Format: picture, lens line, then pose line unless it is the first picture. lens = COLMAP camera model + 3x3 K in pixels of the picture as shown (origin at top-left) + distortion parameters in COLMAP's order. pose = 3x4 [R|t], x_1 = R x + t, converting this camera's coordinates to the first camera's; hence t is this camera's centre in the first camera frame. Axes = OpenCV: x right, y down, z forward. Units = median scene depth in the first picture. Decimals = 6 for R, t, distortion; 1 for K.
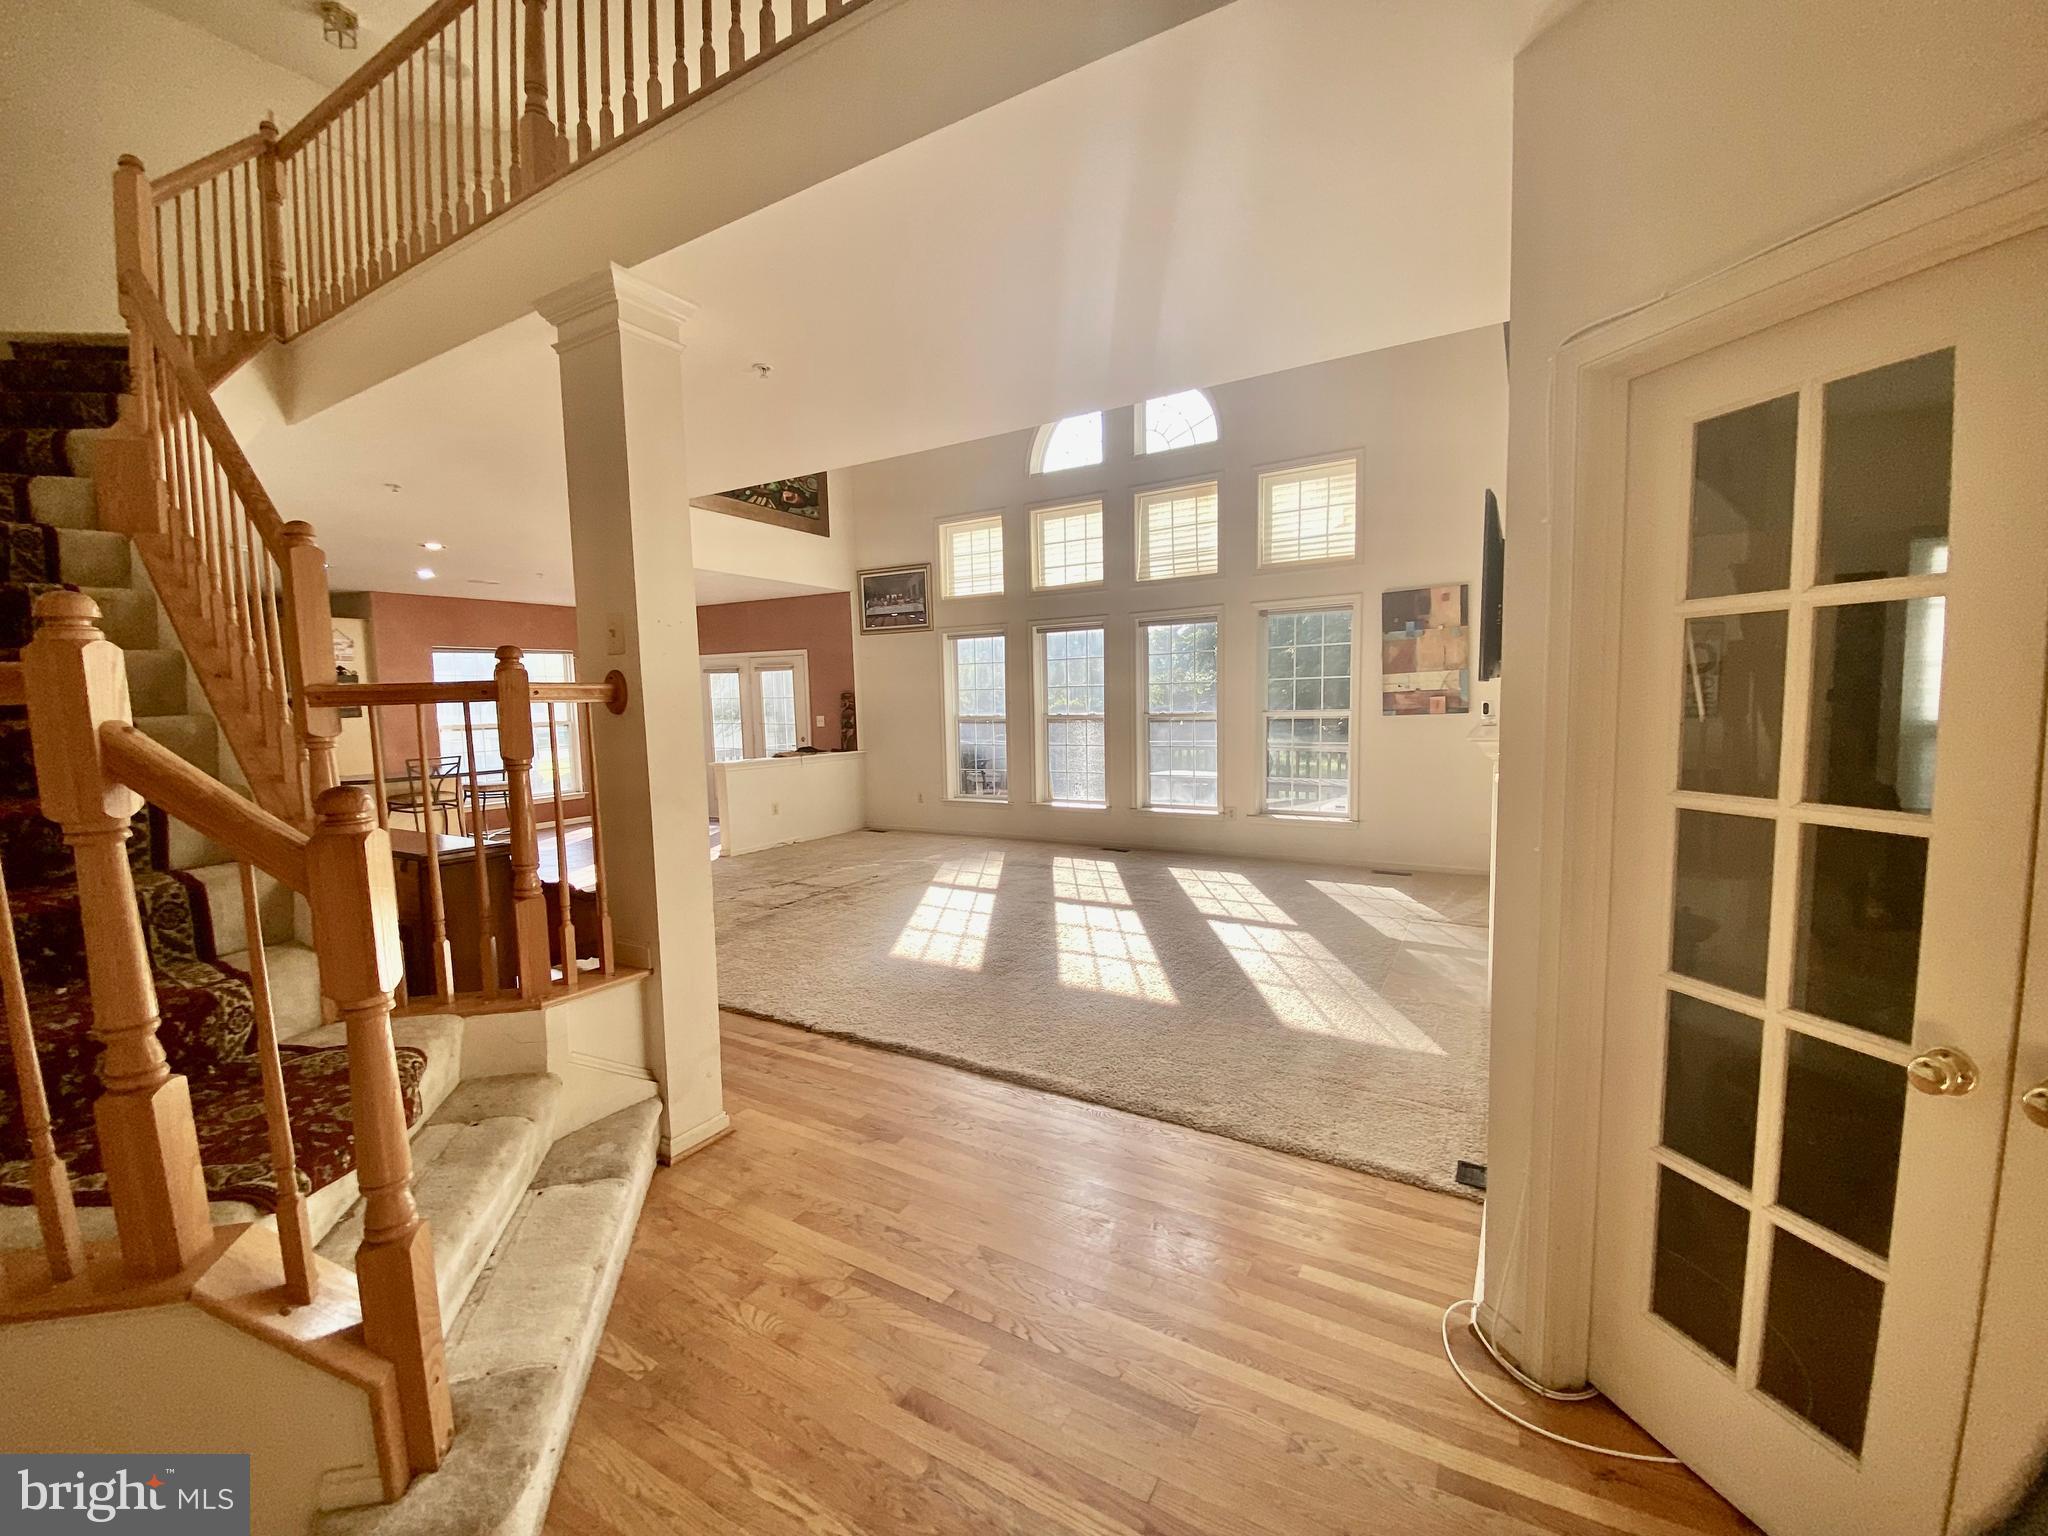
lens RADIAL K [[838.6, 0, 1016.5], [0, 838.6, 764.5], [0, 0, 1]] dist [0.065972, -0.037460]
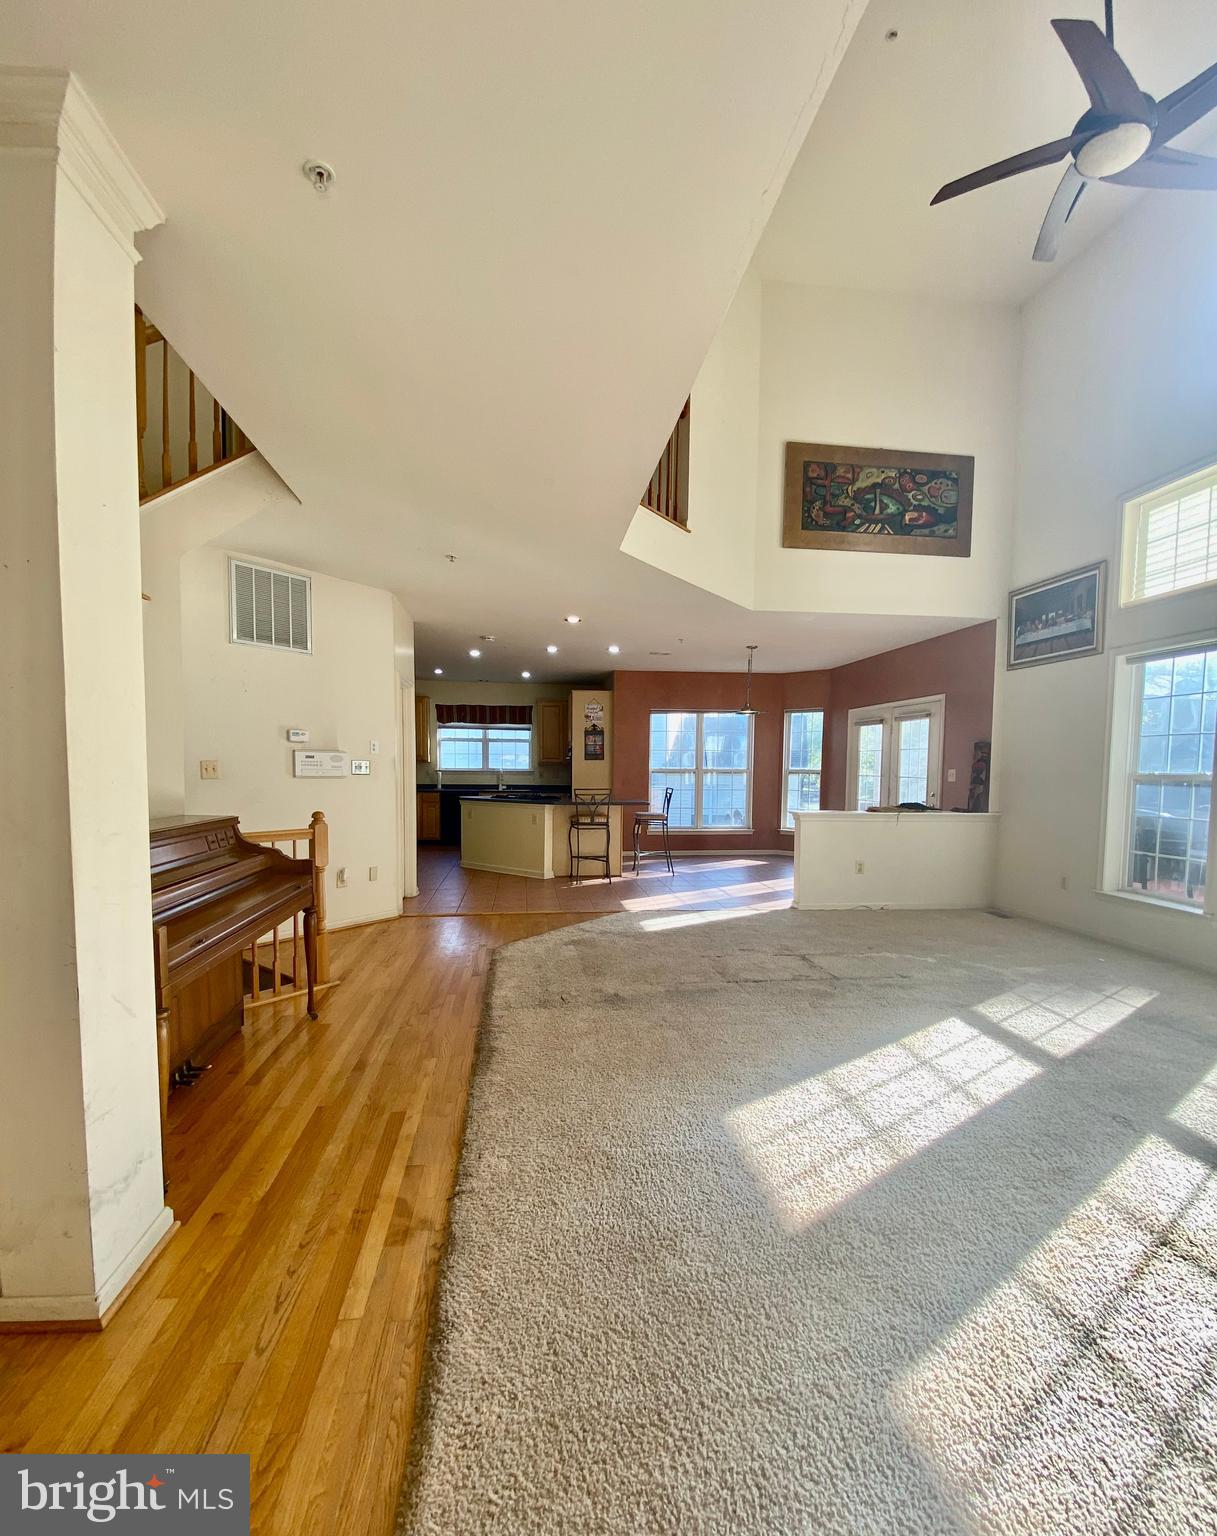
lens RADIAL K [[668.6, 0, 594.3], [0, 668.6, 808.9], [0, 0, 1]] dist [-0.002089, -0.000499]
pose [[0.612940, 0.076666, -0.786402, 0.130583], [-0.083005, 0.996022, 0.032405, -0.013554], [0.785758, 0.045413, 0.616865, 0.440572]]
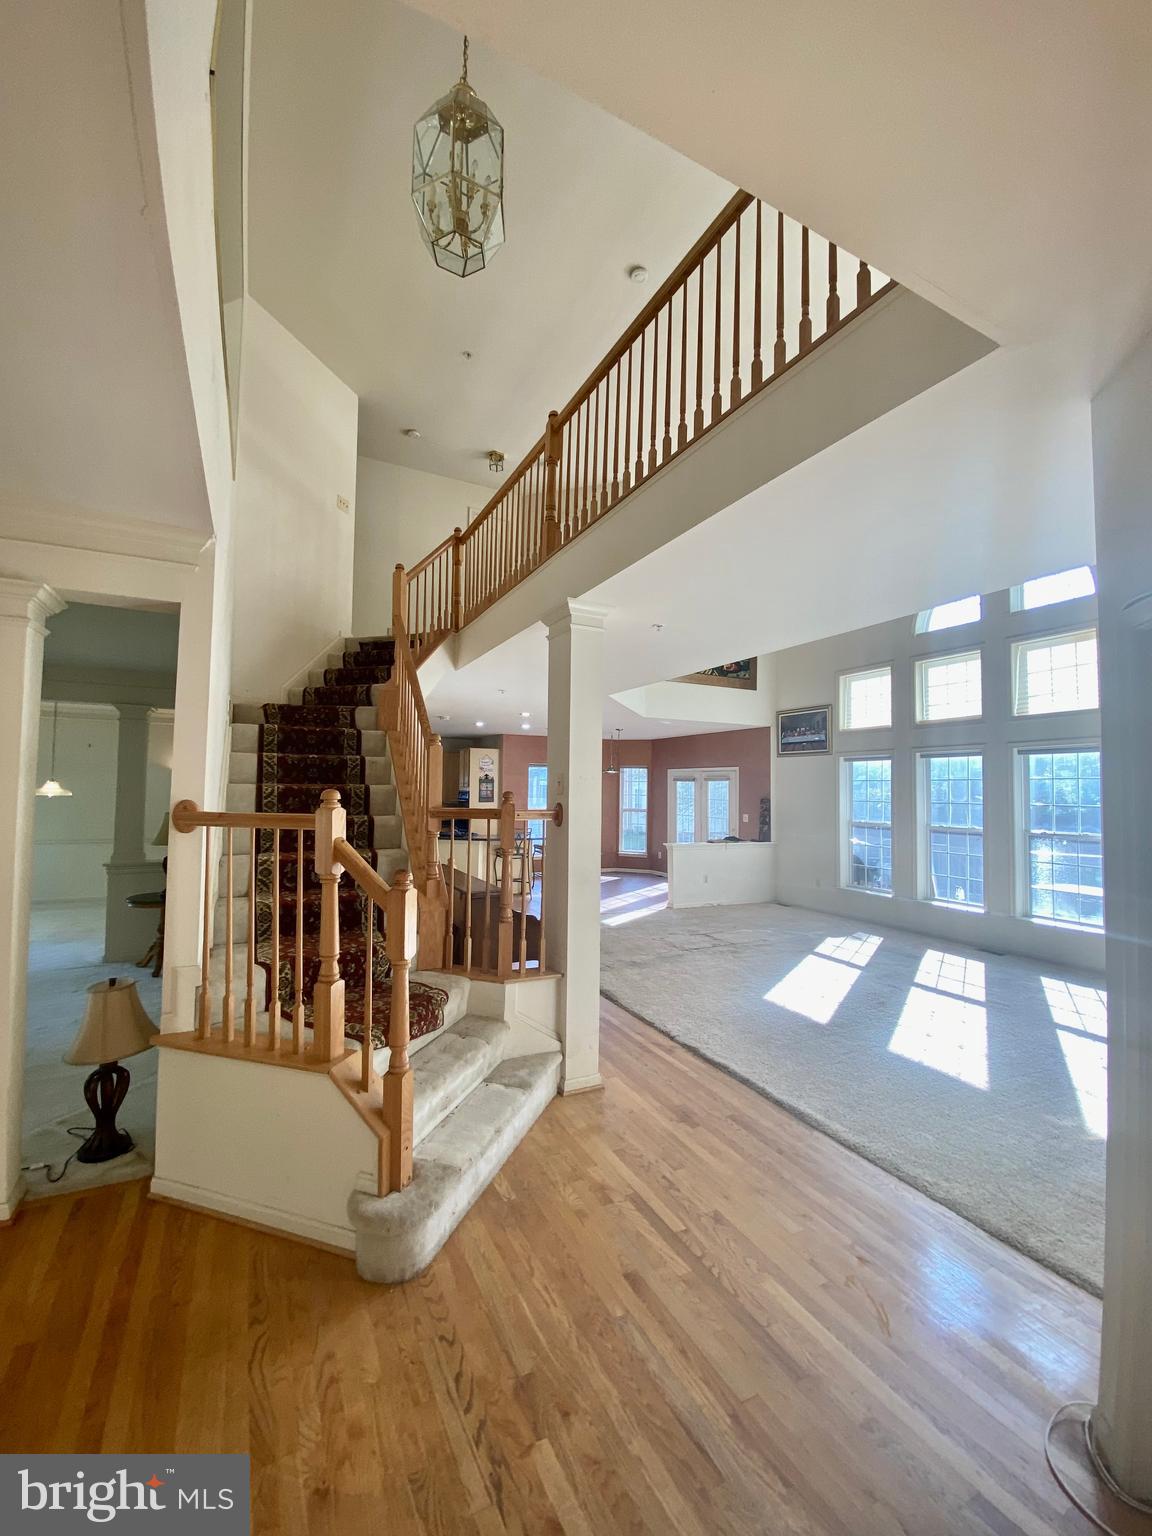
lens RADIAL K [[628.9, 0, 573.0], [0, 628.9, 763.8], [0, 0, 1]] dist [0.065972, -0.037460]
pose [[0.848502, 0.013392, -0.529023, 0.114467], [-0.076338, 0.992321, -0.097319, -0.026298], [0.523658, 0.122960, 0.843009, -0.056987]]
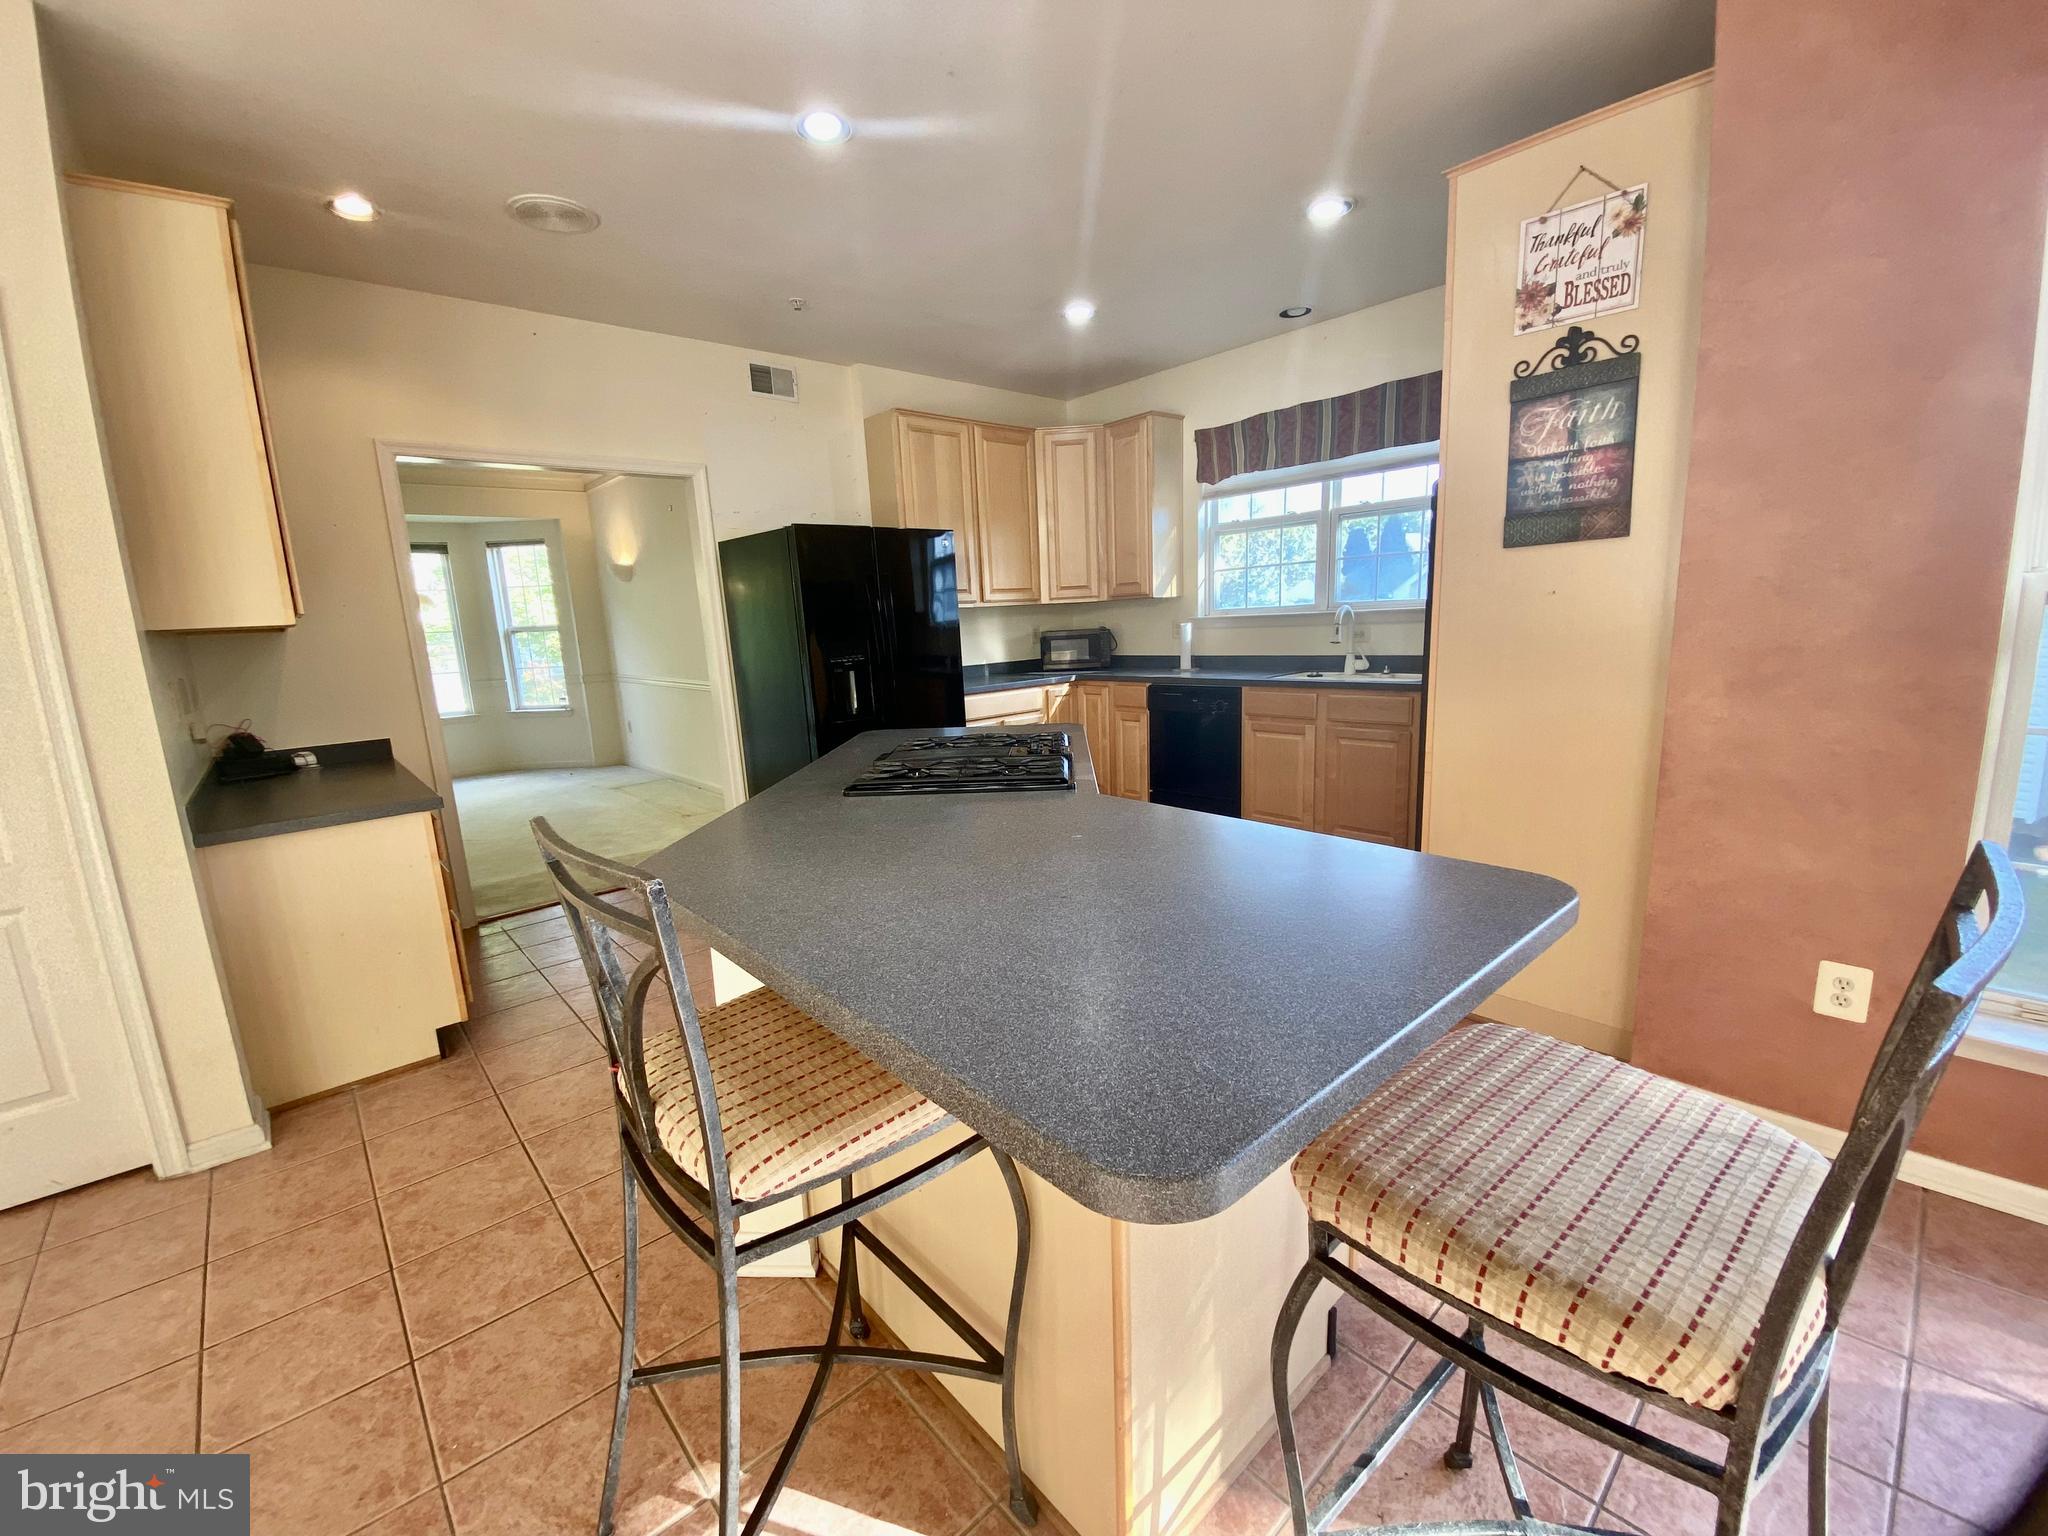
lens RADIAL K [[835.7, 0, 1021.6], [0, 835.7, 774.2], [0, 0, 1]] dist [0.041309, -0.030733]
pose [[-0.280414, 0.212119, -0.936148, -0.661678], [-0.026582, 0.973187, 0.228474, -0.055539], [0.959511, 0.088952, -0.267257, 1.257718]]
